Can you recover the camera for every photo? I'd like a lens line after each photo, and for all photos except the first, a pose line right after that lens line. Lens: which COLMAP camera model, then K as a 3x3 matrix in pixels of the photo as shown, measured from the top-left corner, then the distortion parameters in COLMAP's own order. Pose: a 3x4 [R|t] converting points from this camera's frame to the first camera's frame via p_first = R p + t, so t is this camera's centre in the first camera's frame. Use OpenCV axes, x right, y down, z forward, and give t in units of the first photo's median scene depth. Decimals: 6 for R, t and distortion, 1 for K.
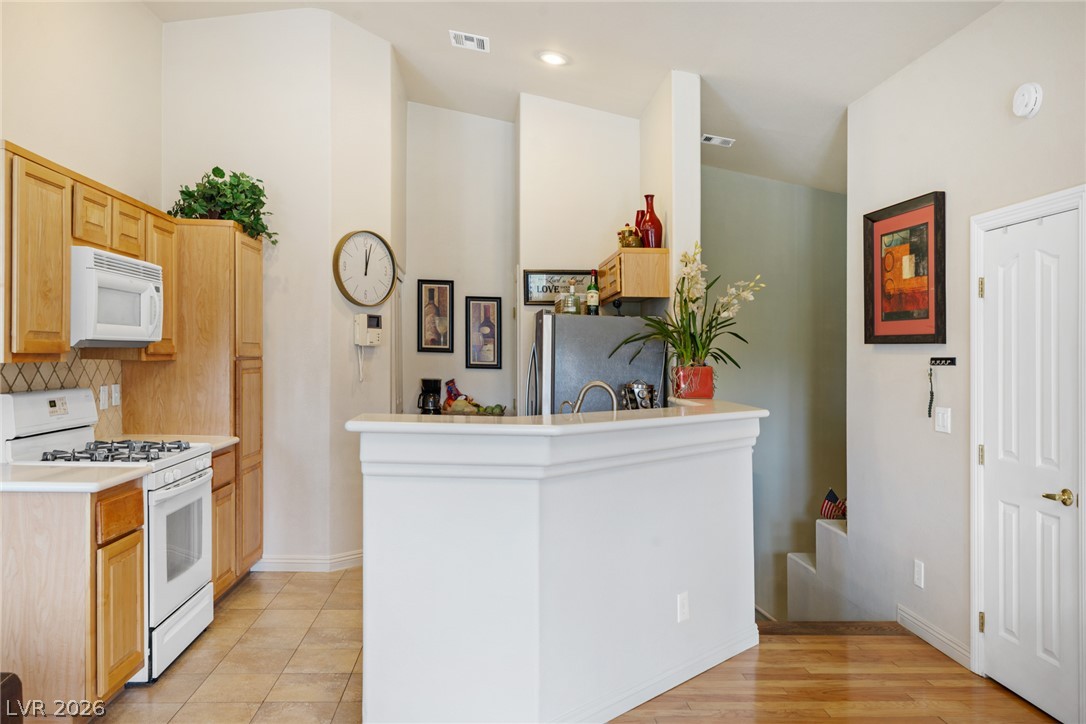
lens RADIAL K [[903.5, 0, 571.3], [0, 903.5, 427.8], [0, 0, 1]] dist [0.015872, -0.009133]
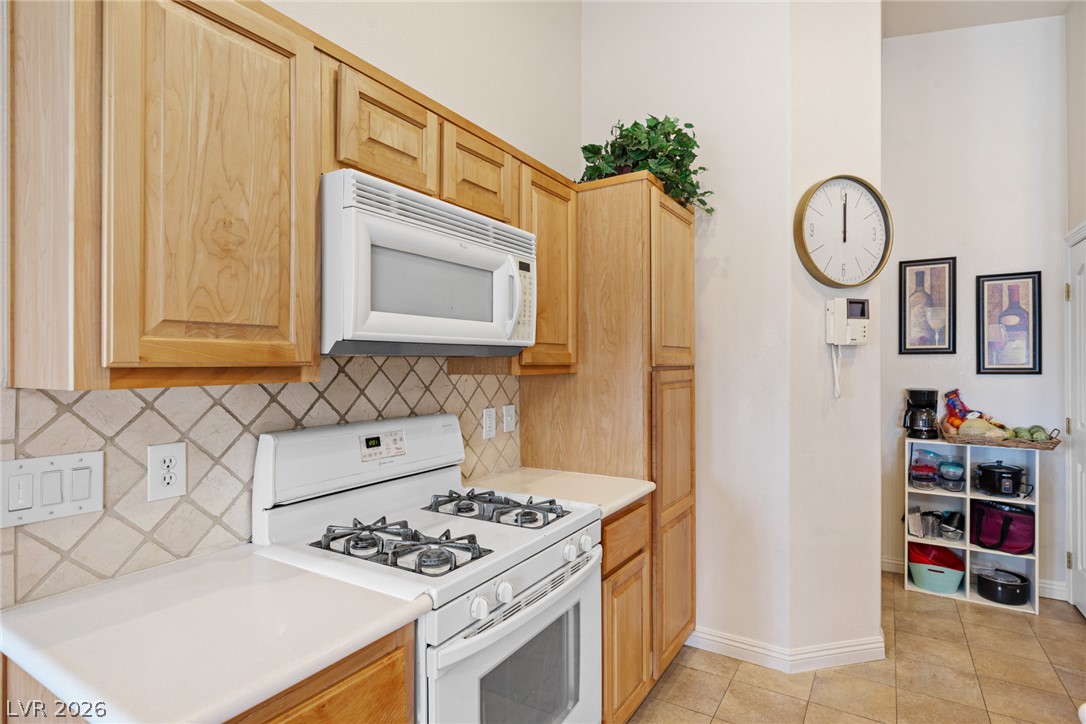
lens RADIAL K [[563.6, 0, 538.5], [0, 563.6, 372.4], [0, 0, 1]] dist [-0.003124, 0.002918]
pose [[0.800937, -0.022412, -0.598329, -0.170330], [-0.019962, 0.997744, -0.064094, -0.041529], [0.598416, 0.063279, 0.798683, 0.566119]]
